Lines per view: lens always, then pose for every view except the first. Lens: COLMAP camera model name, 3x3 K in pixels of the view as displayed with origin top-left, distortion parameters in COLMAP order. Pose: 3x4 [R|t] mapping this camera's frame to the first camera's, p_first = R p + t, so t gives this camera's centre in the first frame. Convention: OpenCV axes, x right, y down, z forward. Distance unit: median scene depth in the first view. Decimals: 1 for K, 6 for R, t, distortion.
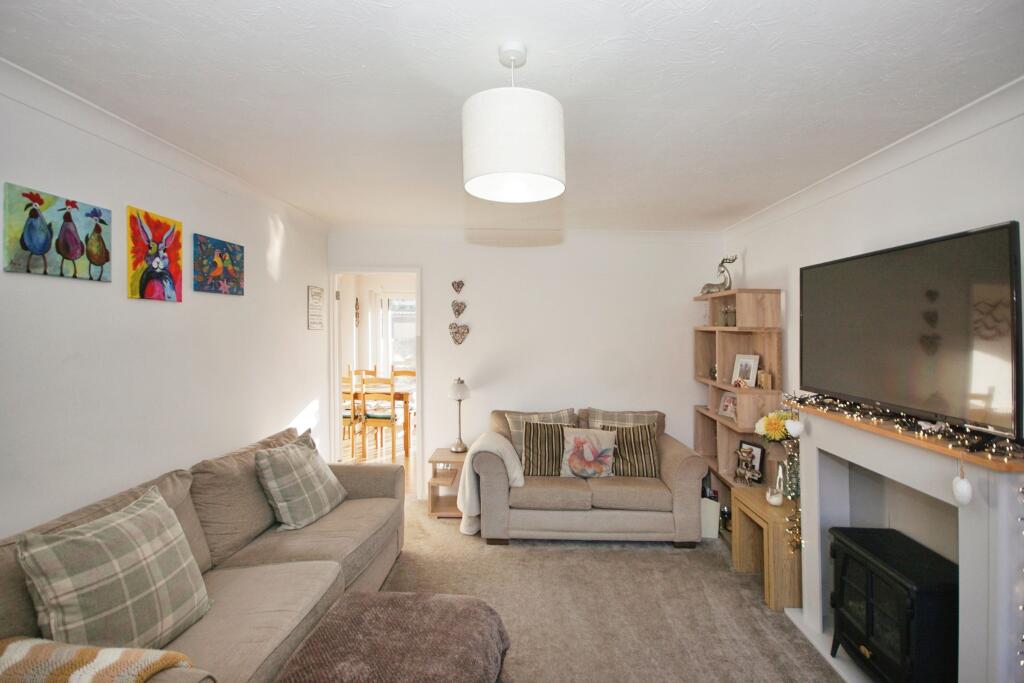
lens RADIAL K [[473.8, 0, 519.0], [0, 473.8, 350.1], [0, 0, 1]] dist [0.000866, 0.000353]
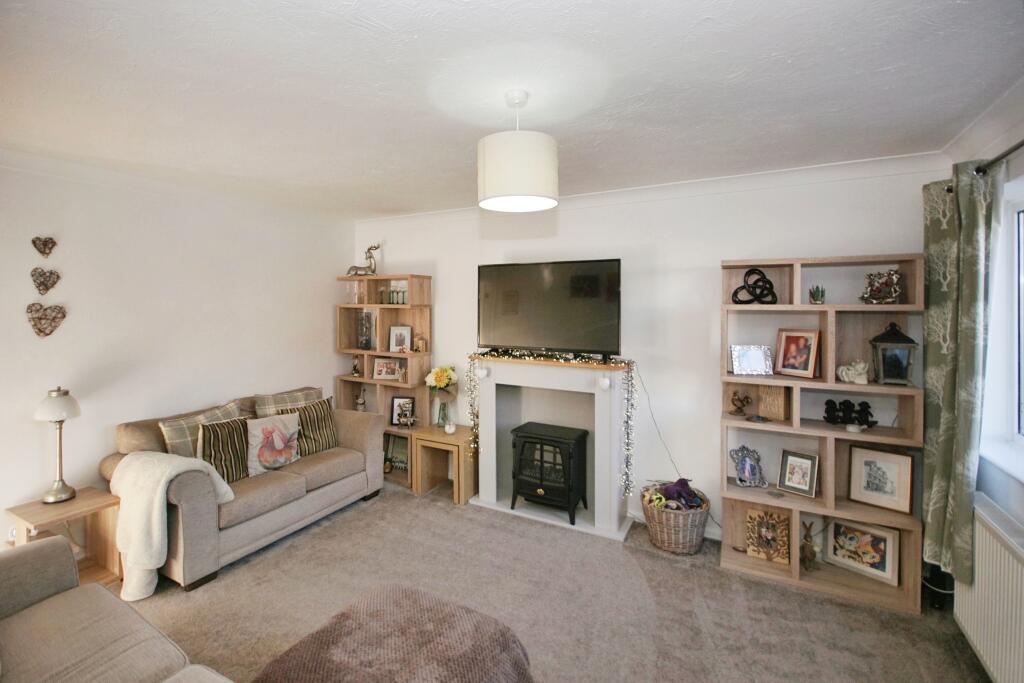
lens RADIAL K [[466.7, 0, 510.0], [0, 466.7, 327.0], [0, 0, 1]] dist [-0.000249, 0.000151]
pose [[0.449857, -0.057192, 0.891268, -0.457221], [0.043979, 0.998155, 0.041853, -0.026202], [-0.892017, 0.020370, 0.451542, 0.174108]]
